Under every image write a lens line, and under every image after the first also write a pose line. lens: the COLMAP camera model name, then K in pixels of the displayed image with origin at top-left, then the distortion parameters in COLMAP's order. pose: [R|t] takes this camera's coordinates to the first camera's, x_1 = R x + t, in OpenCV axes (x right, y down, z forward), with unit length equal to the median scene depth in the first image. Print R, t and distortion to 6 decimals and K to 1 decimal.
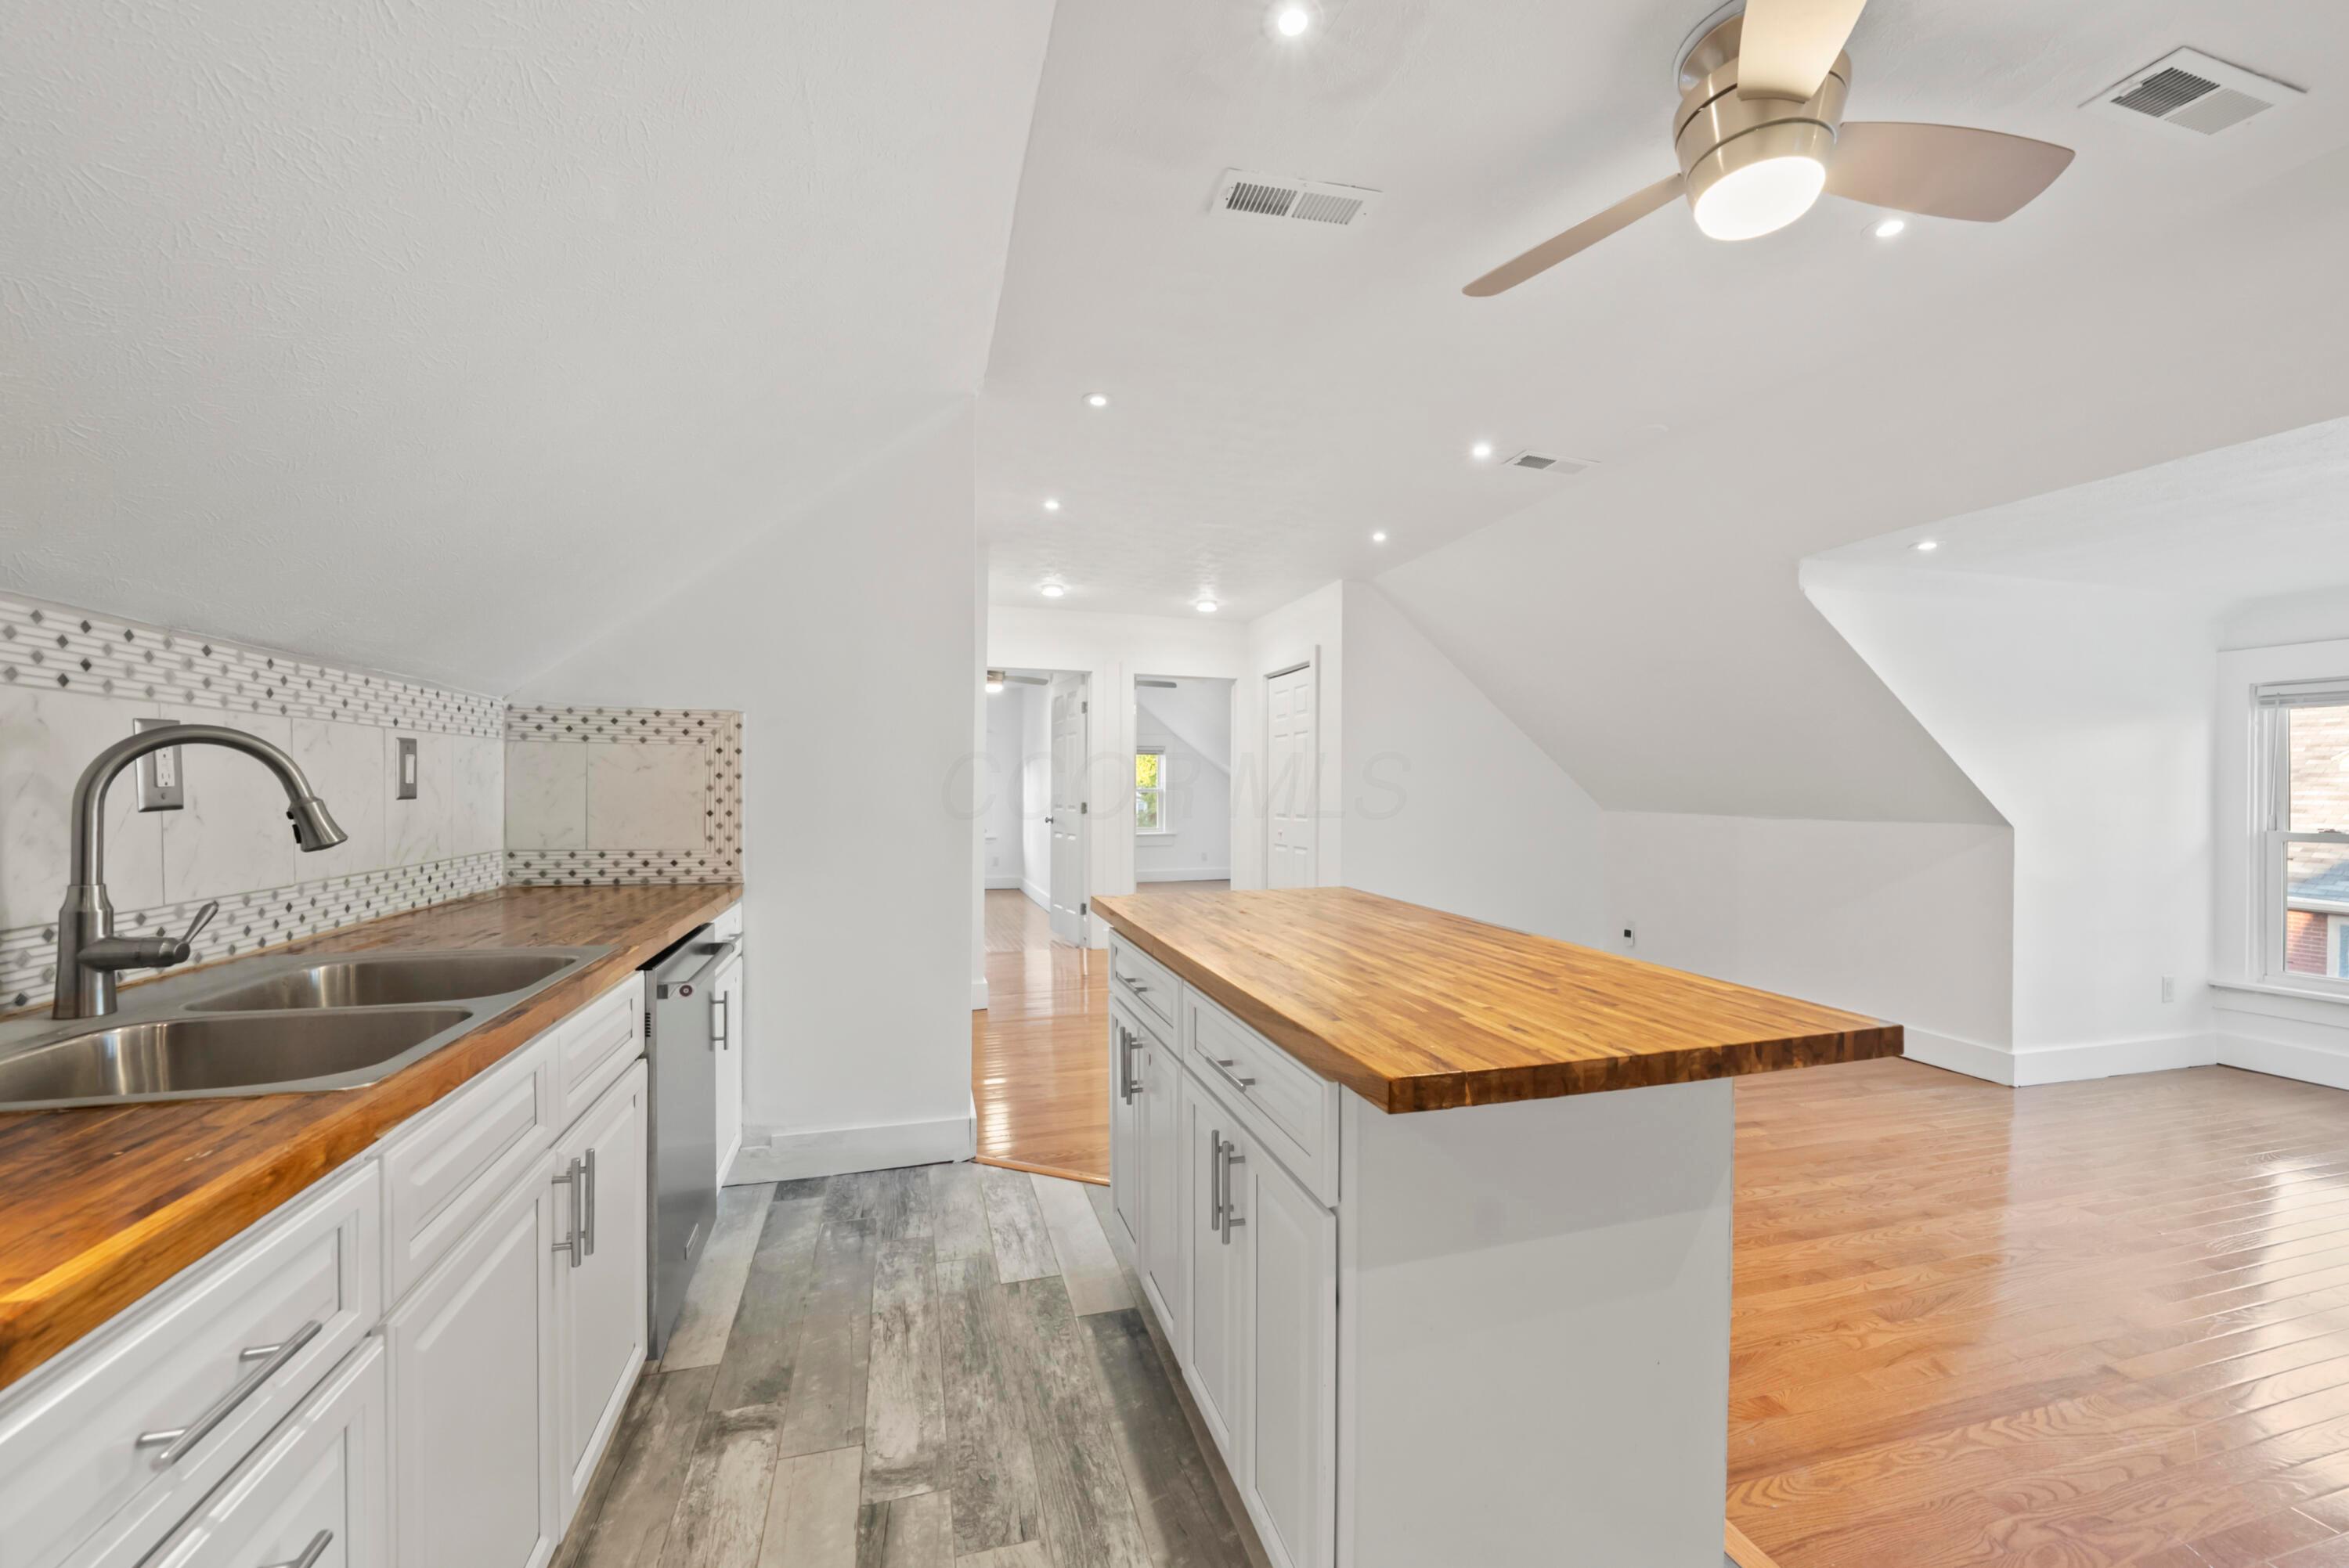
lens RADIAL K [[902.6, 0, 1177.1], [0, 902.6, 792.5], [0, 0, 1]] dist [-0.000111, -0.000008]
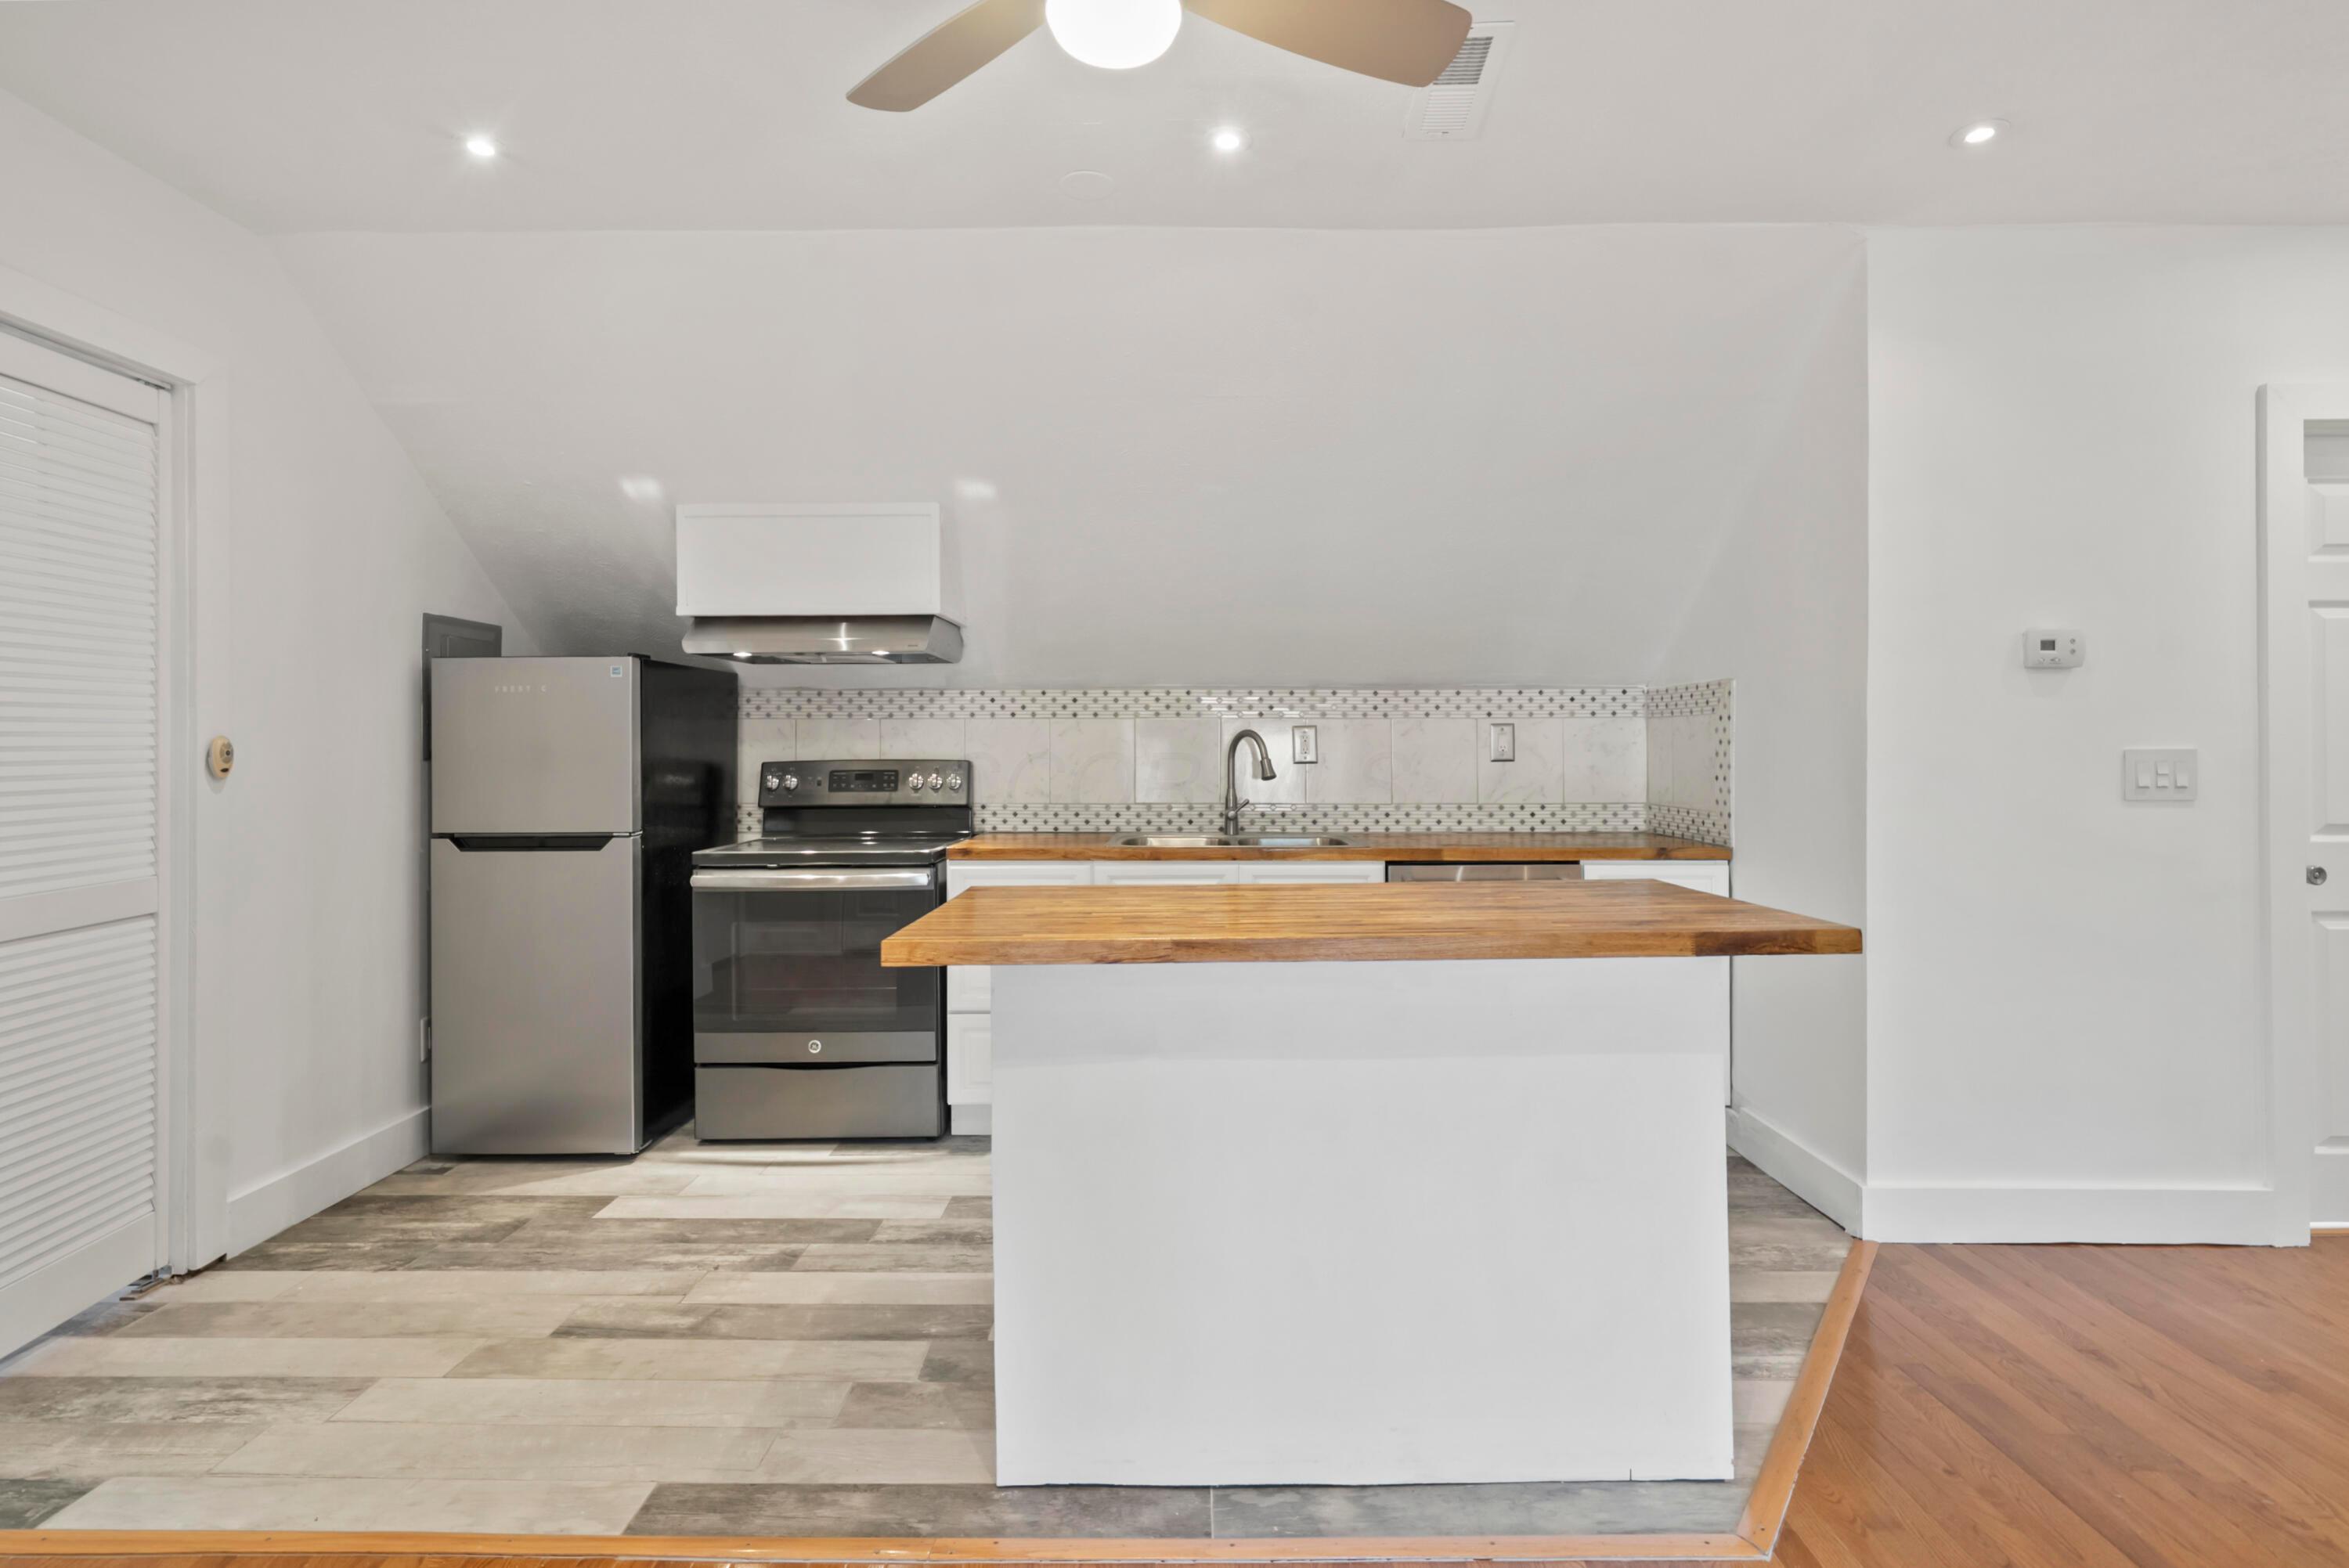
lens RADIAL K [[1078.3, 0, 1175.3], [0, 1078.3, 763.8], [0, 0, 1]] dist [-0.000262, -0.000008]
pose [[-0.289483, 0.005162, -0.957169, 0.869838], [-0.005016, 0.999964, 0.006910, 0.000954], [0.957170, 0.006801, -0.289447, 0.758905]]
